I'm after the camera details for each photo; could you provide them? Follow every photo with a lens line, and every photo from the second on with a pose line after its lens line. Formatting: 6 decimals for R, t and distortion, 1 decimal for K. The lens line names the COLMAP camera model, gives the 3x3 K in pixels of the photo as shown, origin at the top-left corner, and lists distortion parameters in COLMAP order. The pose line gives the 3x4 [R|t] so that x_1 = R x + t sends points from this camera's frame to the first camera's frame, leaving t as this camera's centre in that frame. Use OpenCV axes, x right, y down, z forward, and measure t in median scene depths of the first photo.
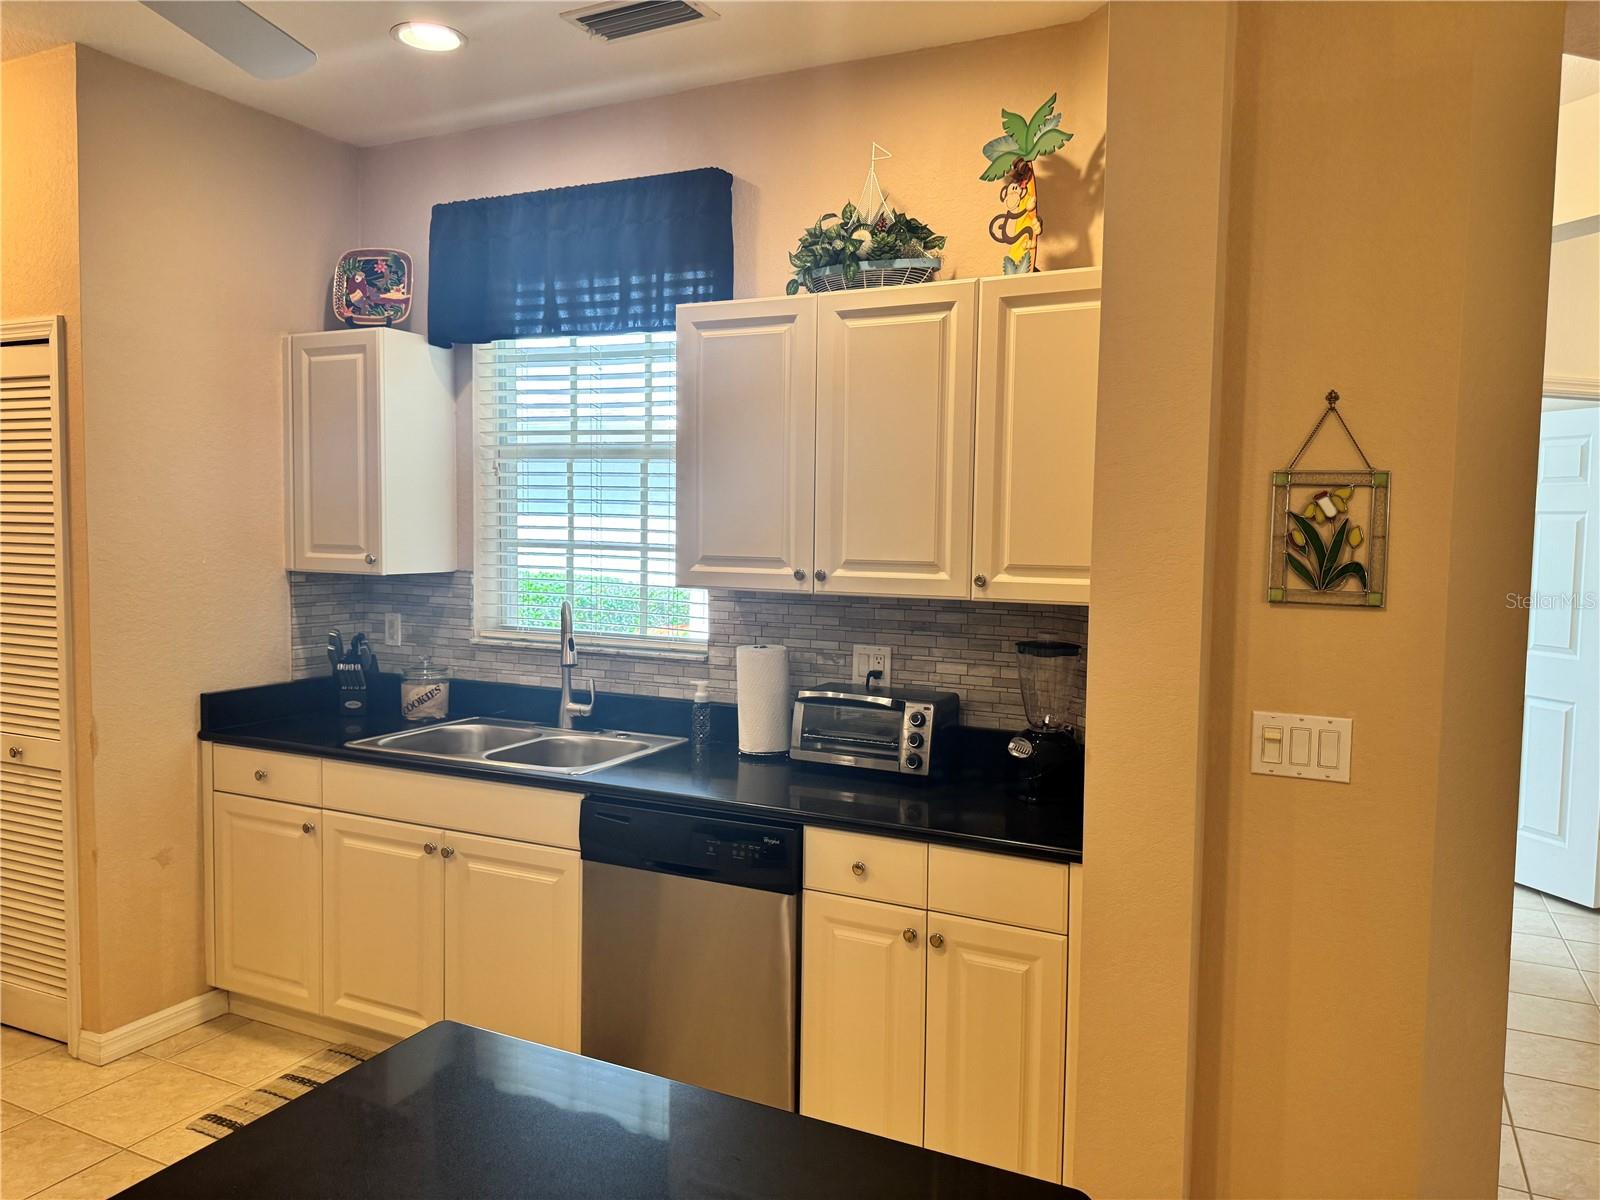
lens RADIAL K [[1131.3, 0, 811.3], [0, 1131.3, 600.4], [0, 0, 1]] dist [0.065417, -0.084815]
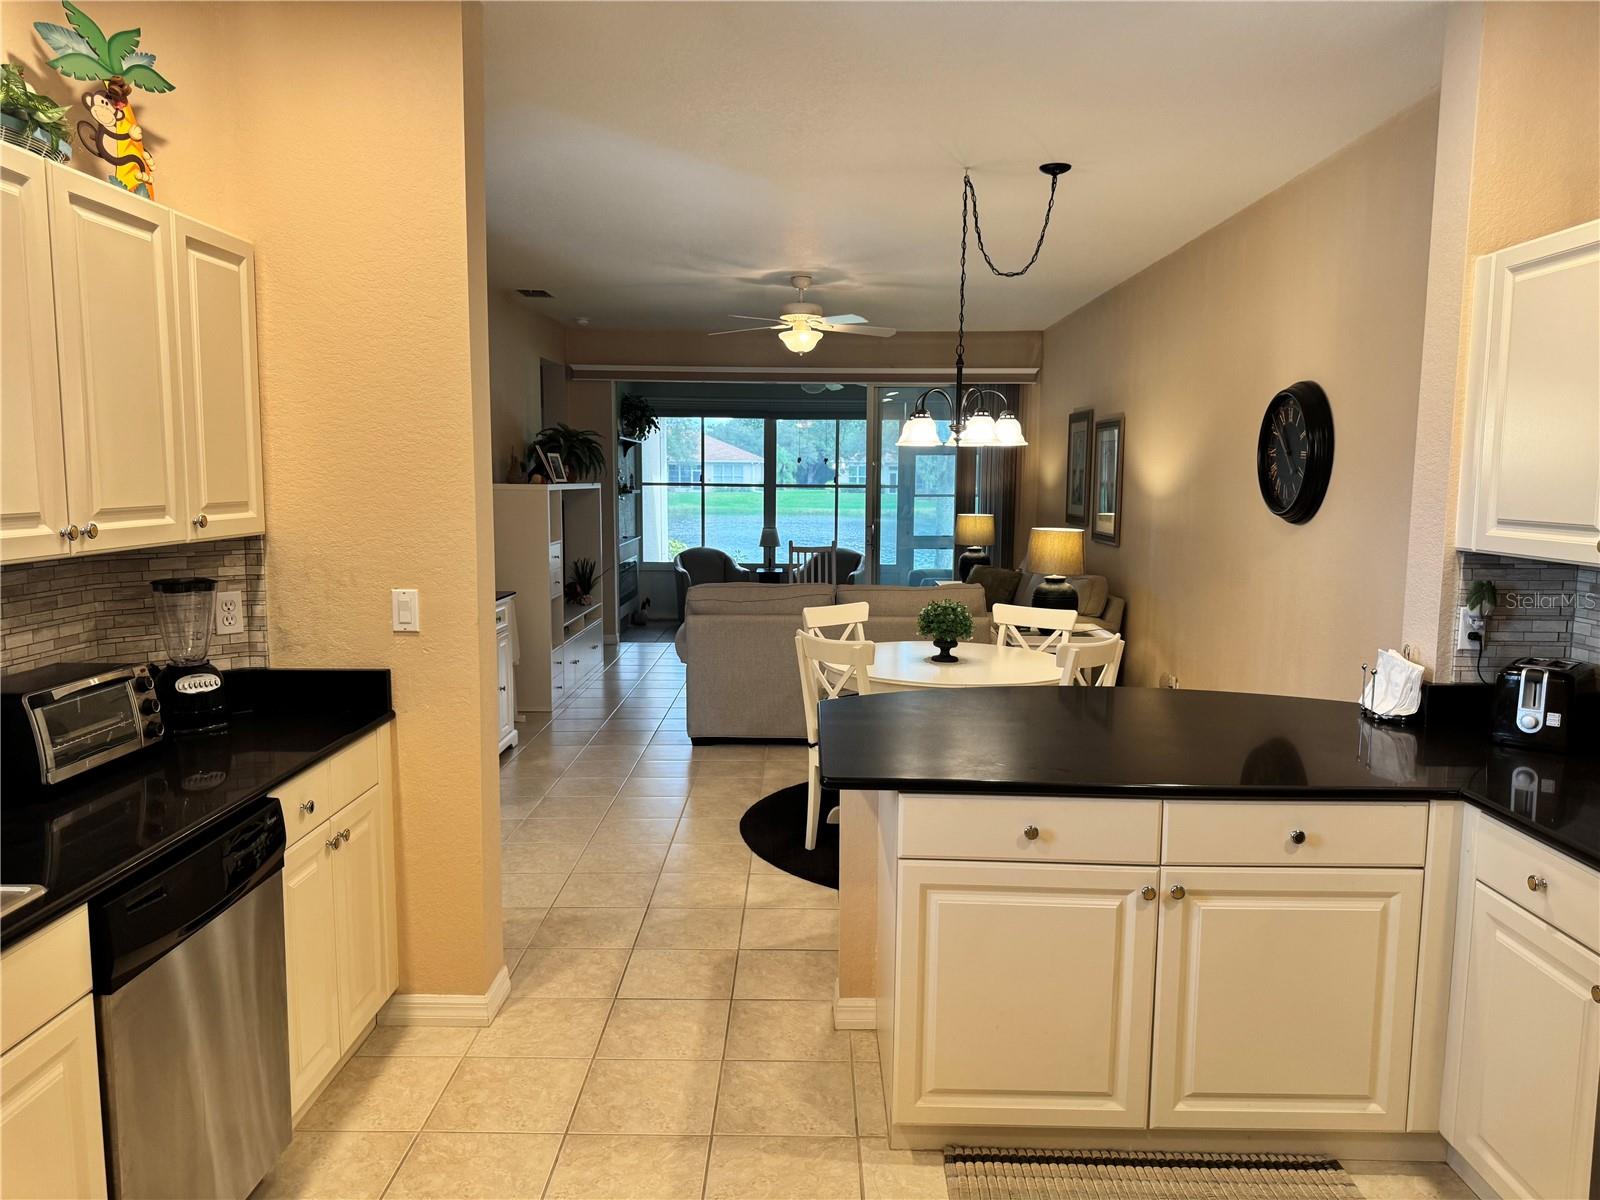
lens RADIAL K [[1131.3, 0, 797.6], [0, 1131.3, 611.6], [0, 0, 1]] dist [0.065417, -0.084815]
pose [[-0.425017, -0.127241, 0.896198, -0.752511], [0.048284, 0.985475, 0.162815, -0.059596], [-0.903897, 0.112471, -0.412700, 0.727128]]
